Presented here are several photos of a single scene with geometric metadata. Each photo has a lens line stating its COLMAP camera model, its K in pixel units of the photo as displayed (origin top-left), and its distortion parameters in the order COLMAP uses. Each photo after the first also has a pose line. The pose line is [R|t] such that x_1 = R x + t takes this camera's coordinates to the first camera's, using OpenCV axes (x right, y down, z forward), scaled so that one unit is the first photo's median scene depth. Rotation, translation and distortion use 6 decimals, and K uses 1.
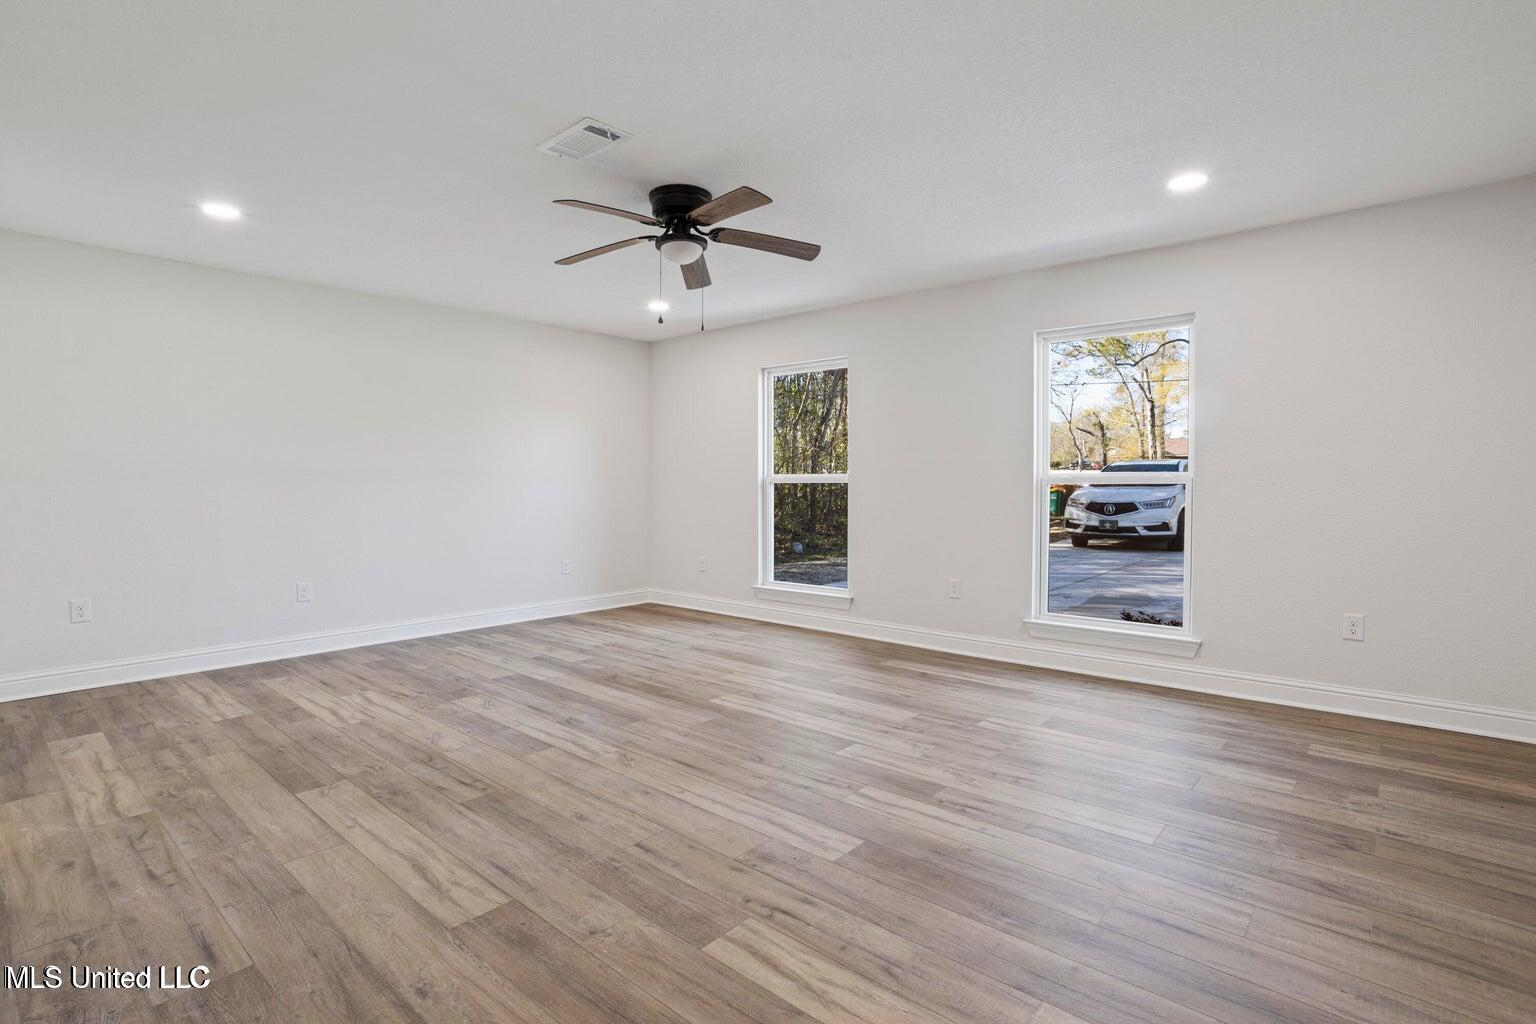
lens RADIAL K [[740.9, 0, 771.3], [0, 740.9, 505.4], [0, 0, 1]] dist [-0.035823, 0.018722]
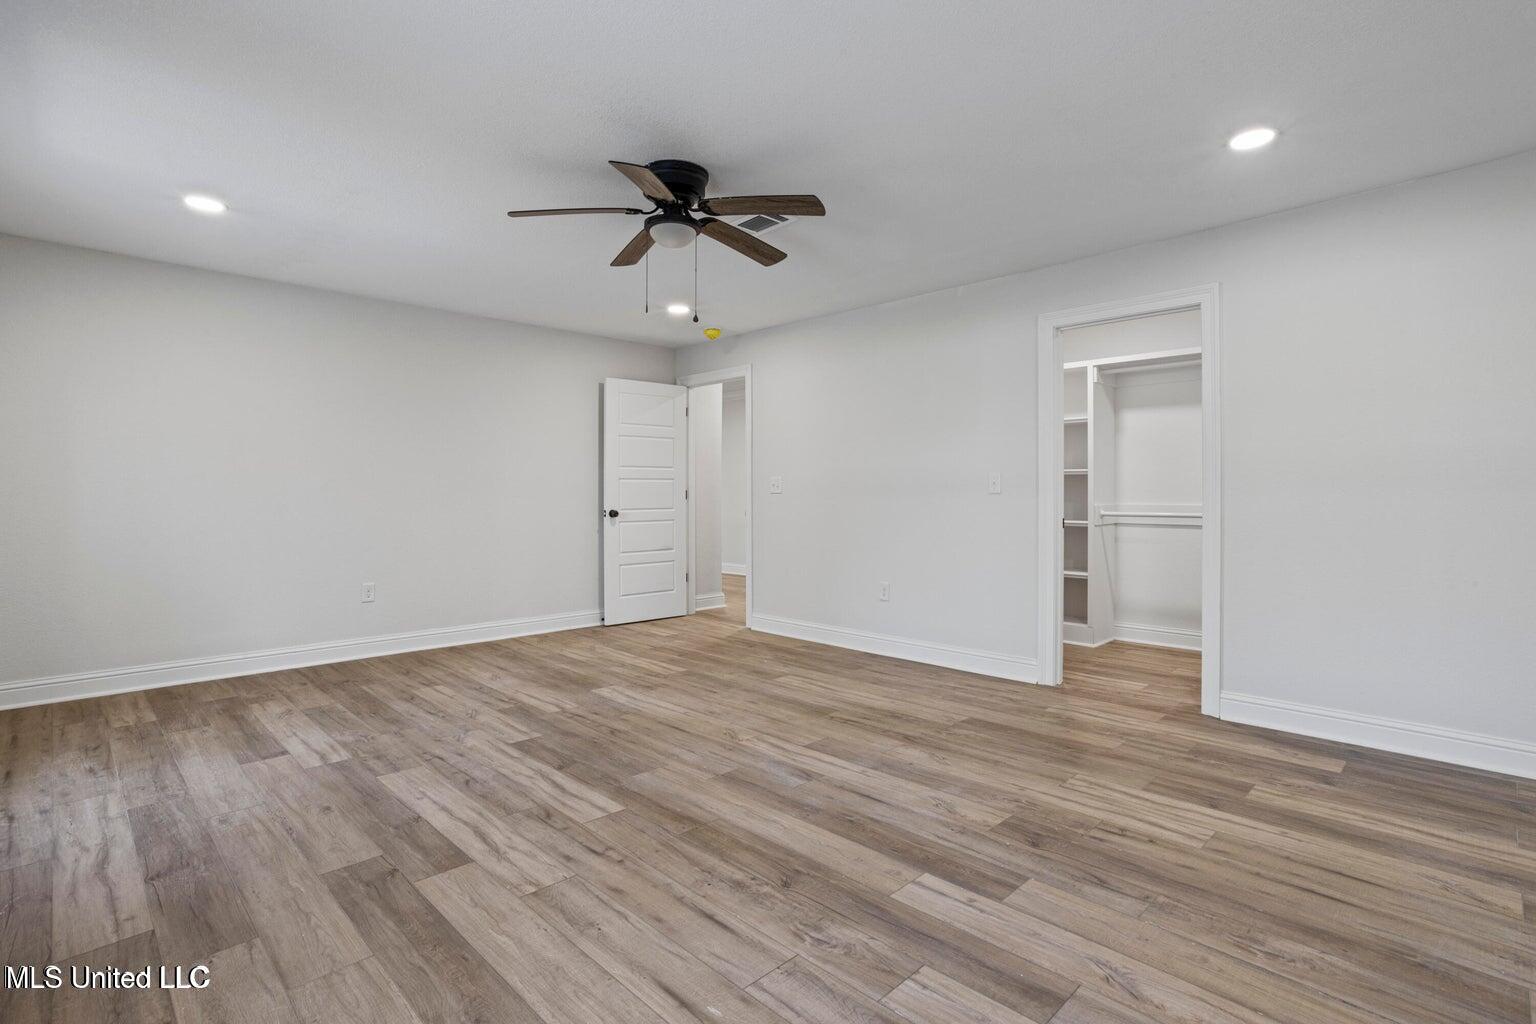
lens RADIAL K [[740.9, 0, 773.2], [0, 740.9, 503.7], [0, 0, 1]] dist [-0.035823, 0.018722]
pose [[-0.997392, 0.001715, 0.072155, -0.305730], [0.004438, 0.999283, 0.037588, -0.043821], [-0.072039, 0.037810, -0.996685, 1.872364]]
